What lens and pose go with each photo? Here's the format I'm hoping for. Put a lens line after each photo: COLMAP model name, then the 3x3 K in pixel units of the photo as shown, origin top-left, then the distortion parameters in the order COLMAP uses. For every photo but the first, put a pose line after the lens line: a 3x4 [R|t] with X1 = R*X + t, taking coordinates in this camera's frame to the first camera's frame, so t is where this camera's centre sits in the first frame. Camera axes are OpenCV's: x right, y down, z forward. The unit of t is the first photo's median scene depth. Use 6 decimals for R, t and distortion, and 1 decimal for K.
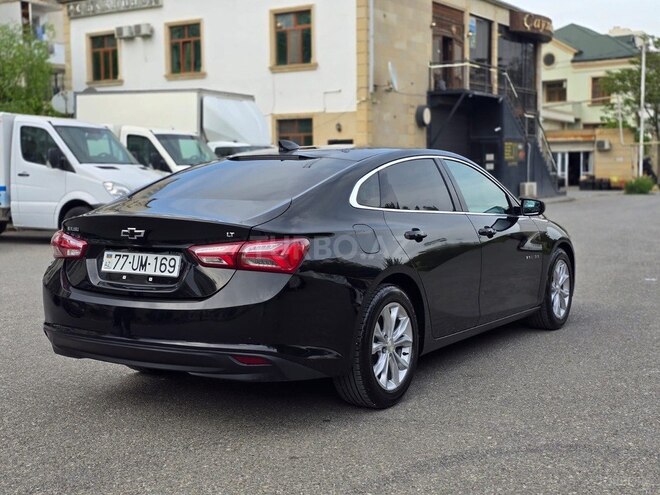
lens RADIAL K [[878.9, 0, 323.1], [0, 878.9, 244.5], [0, 0, 1]] dist [0.143291, -0.352227]
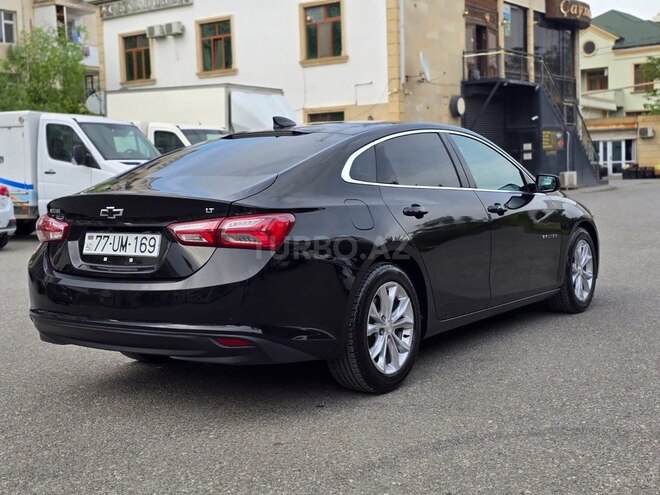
lens RADIAL K [[878.9, 0, 323.1], [0, 878.9, 244.5], [0, 0, 1]] dist [0.143291, -0.352227]
pose [[0.998617, -0.020257, -0.048508, 0.014427], [0.020364, 0.999791, 0.001705, 0.006106], [0.048463, -0.002690, 0.998821, 0.013317]]
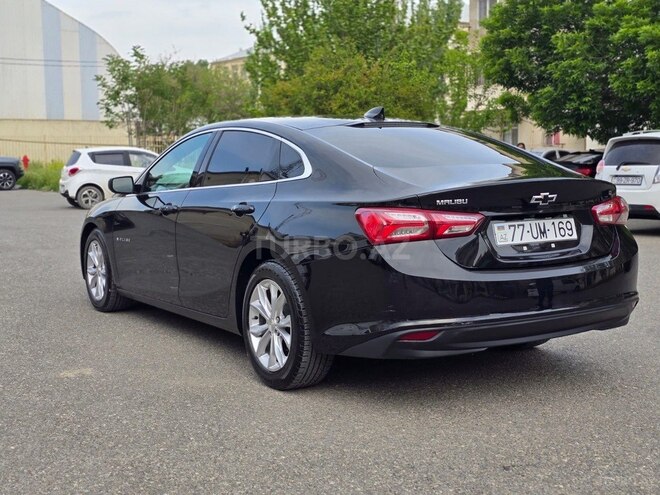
lens RADIAL K [[877.2, 0, 330.0], [0, 877.2, 247.5], [0, 0, 1]] dist [0.150166, -0.378841]
pose [[0.431622, -0.092080, 0.897343, -0.284271], [0.085354, 0.994482, 0.060993, -0.009282], [-0.898008, 0.050266, 0.437099, 0.195027]]
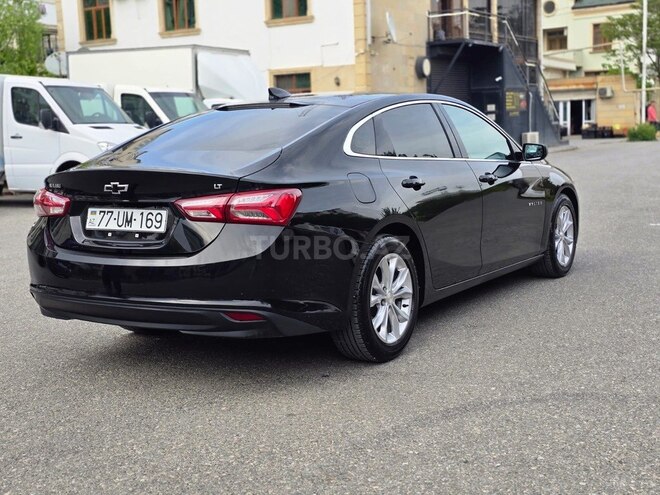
lens RADIAL K [[877.2, 0, 330.0], [0, 877.2, 247.5], [0, 0, 1]] dist [0.150166, -0.378841]
pose [[0.999586, -0.028656, 0.002592, 0.002691], [0.028485, 0.998265, 0.051525, 0.002161], [-0.004064, -0.051430, 0.998668, 0.010566]]
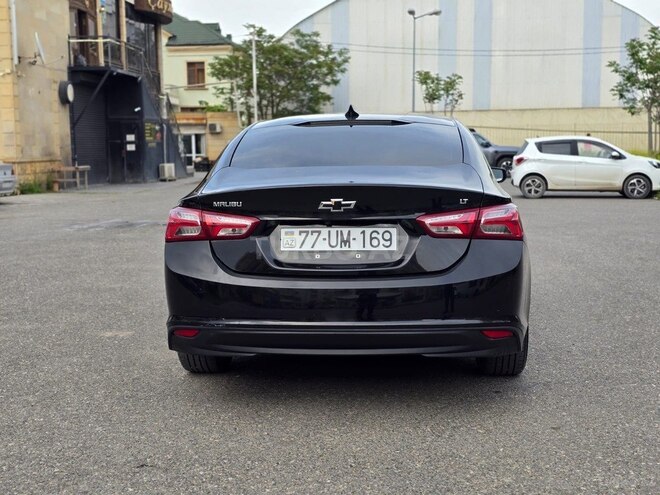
lens RADIAL K [[877.2, 0, 330.0], [0, 877.2, 247.5], [0, 0, 1]] dist [0.150166, -0.378841]
pose [[0.880830, -0.055681, 0.470147, -0.154775], [0.045410, 0.998418, 0.033169, 0.000038], [-0.471250, -0.007867, 0.881965, 0.058250]]
